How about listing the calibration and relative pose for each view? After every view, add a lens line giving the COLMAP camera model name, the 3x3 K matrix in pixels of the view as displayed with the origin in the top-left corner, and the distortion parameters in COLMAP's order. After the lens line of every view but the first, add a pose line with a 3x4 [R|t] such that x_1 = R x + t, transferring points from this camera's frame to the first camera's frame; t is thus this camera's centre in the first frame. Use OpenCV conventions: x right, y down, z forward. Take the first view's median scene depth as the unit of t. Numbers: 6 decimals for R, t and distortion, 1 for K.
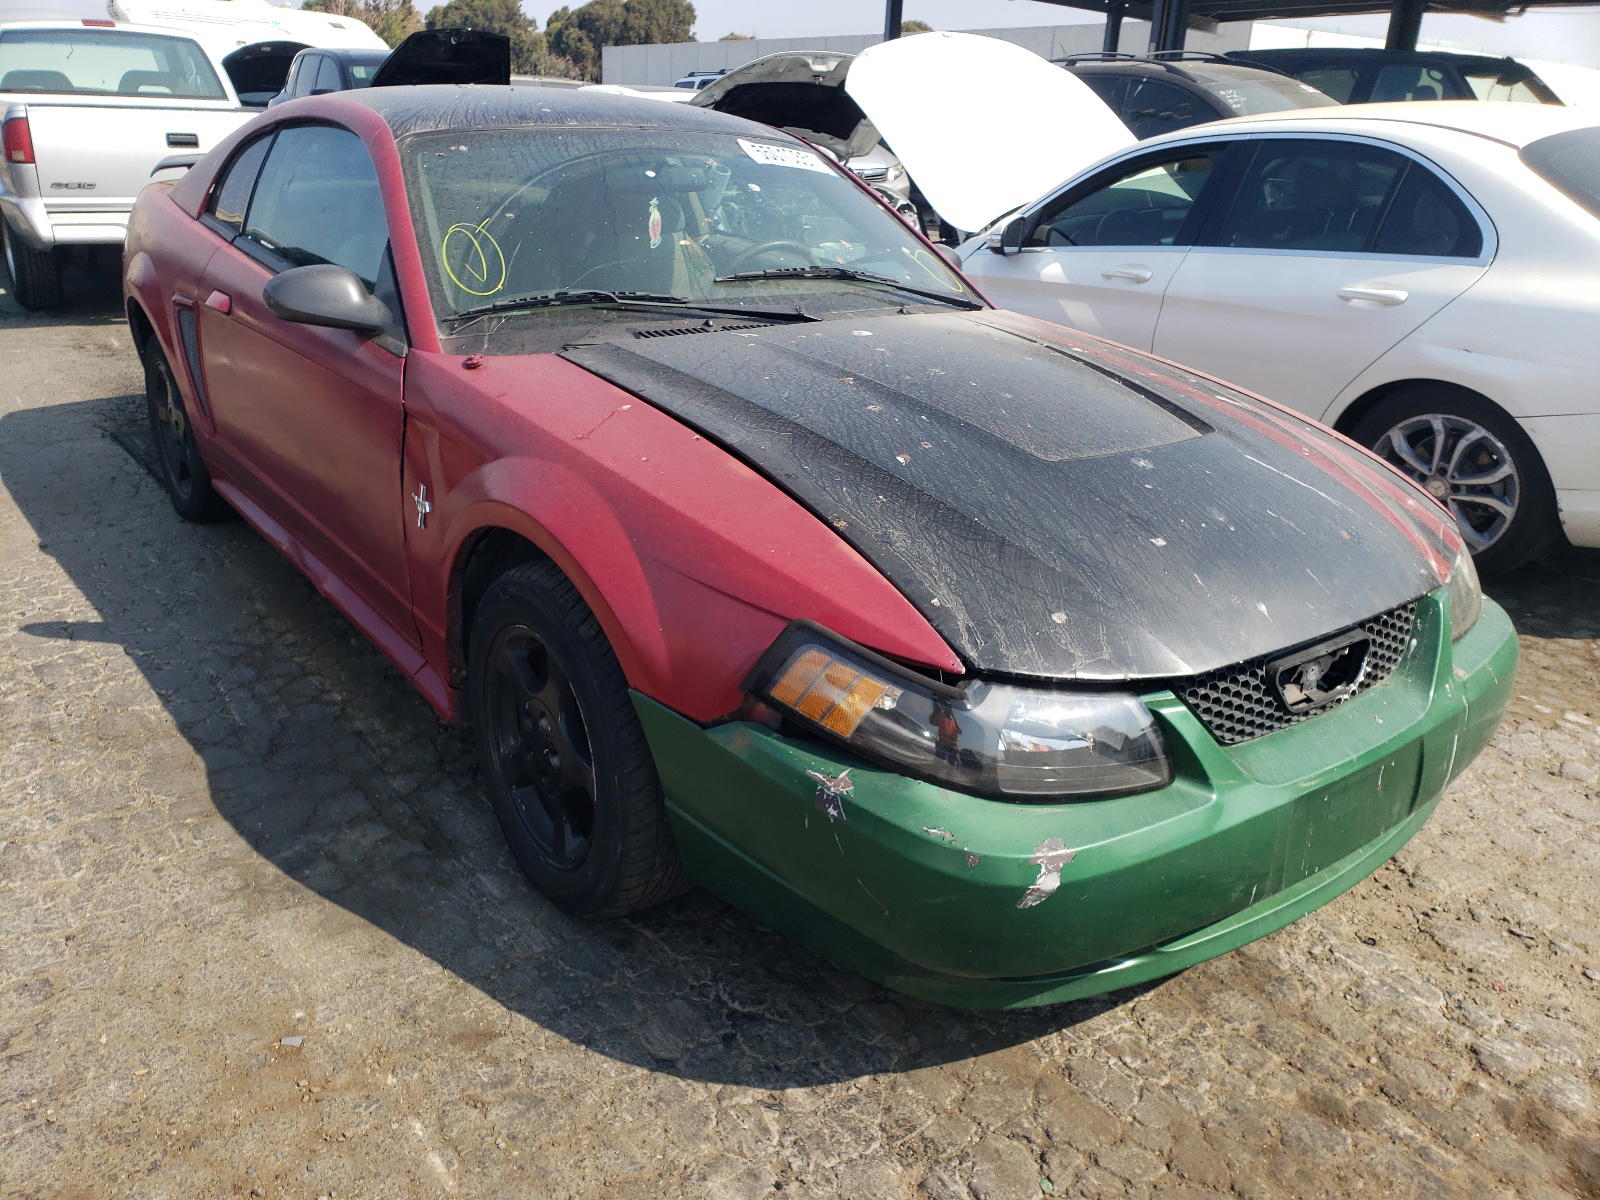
lens RADIAL K [[1241.1, 0, 794.1], [0, 1241.1, 608.7], [0, 0, 1]] dist [0.105912, -0.206603]
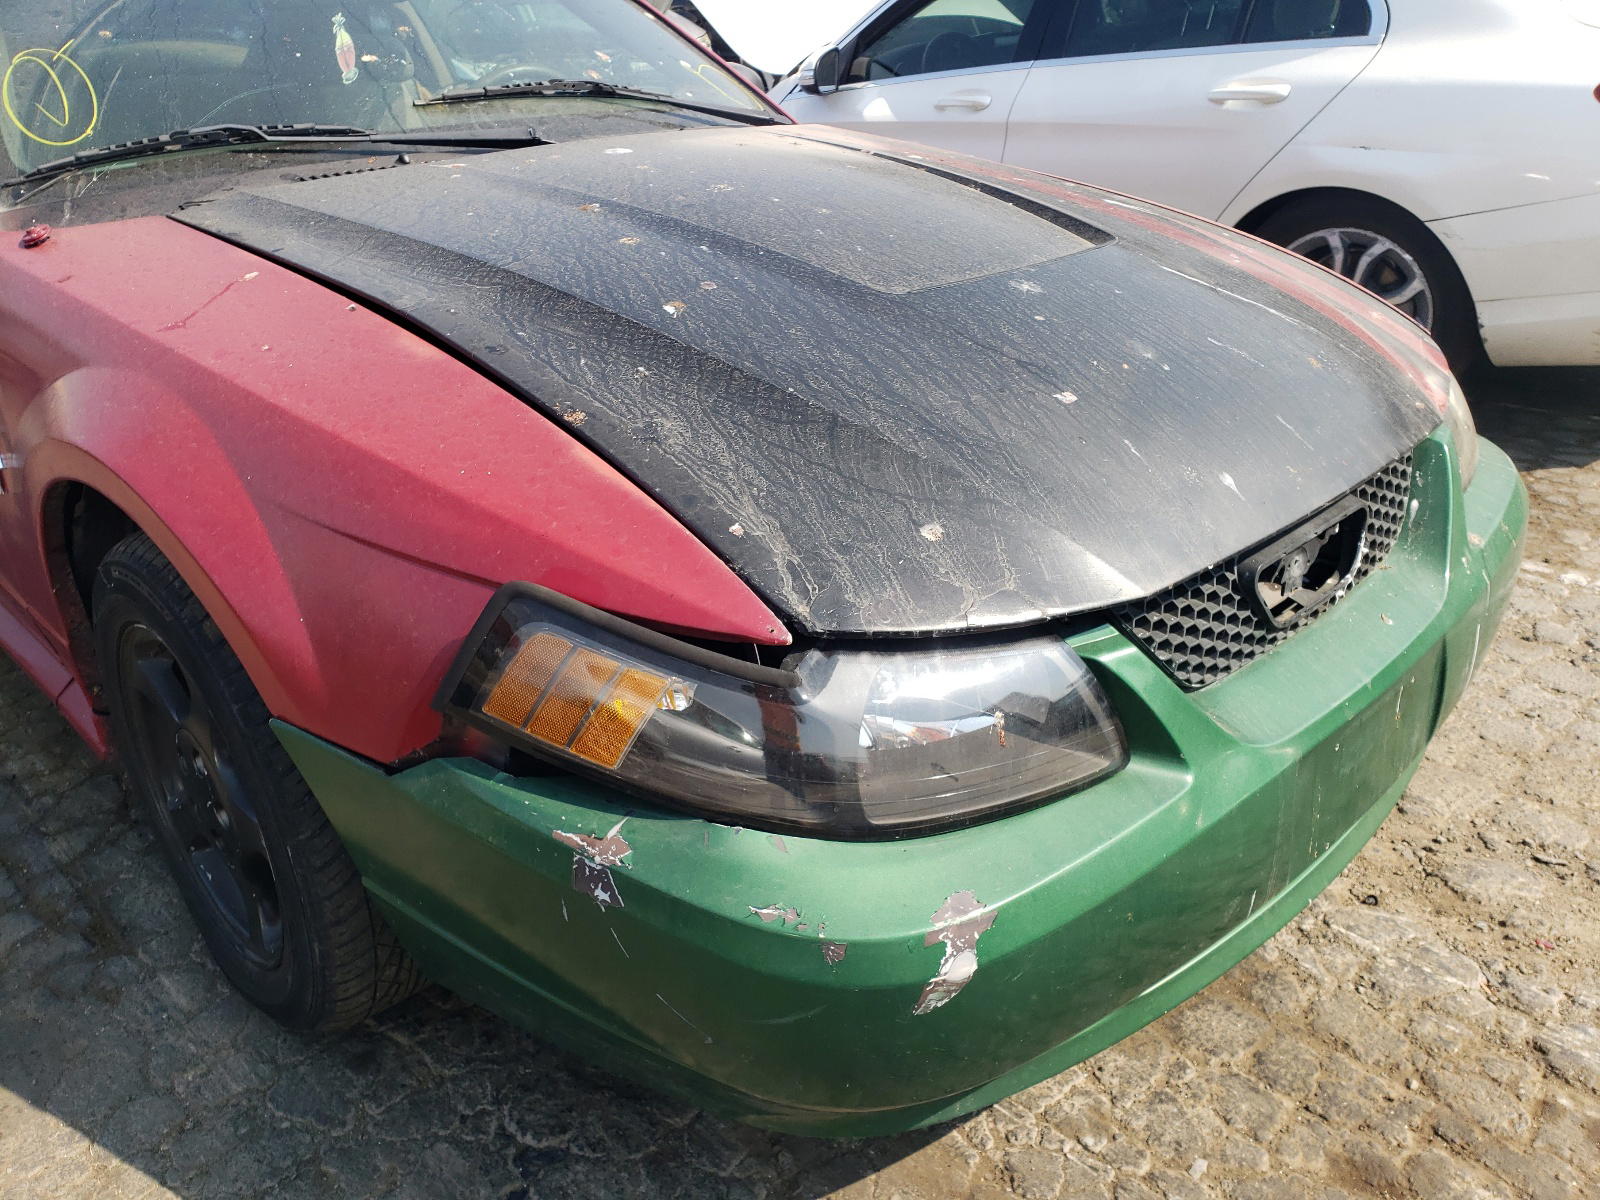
lens RADIAL K [[1241.1, 0, 794.1], [0, 1241.1, 608.7], [0, 0, 1]] dist [0.105912, -0.206603]
pose [[0.988329, -0.117333, 0.097158, 0.065829], [0.110026, 0.990907, 0.077442, -0.009048], [-0.105361, -0.065848, 0.992252, 0.324138]]
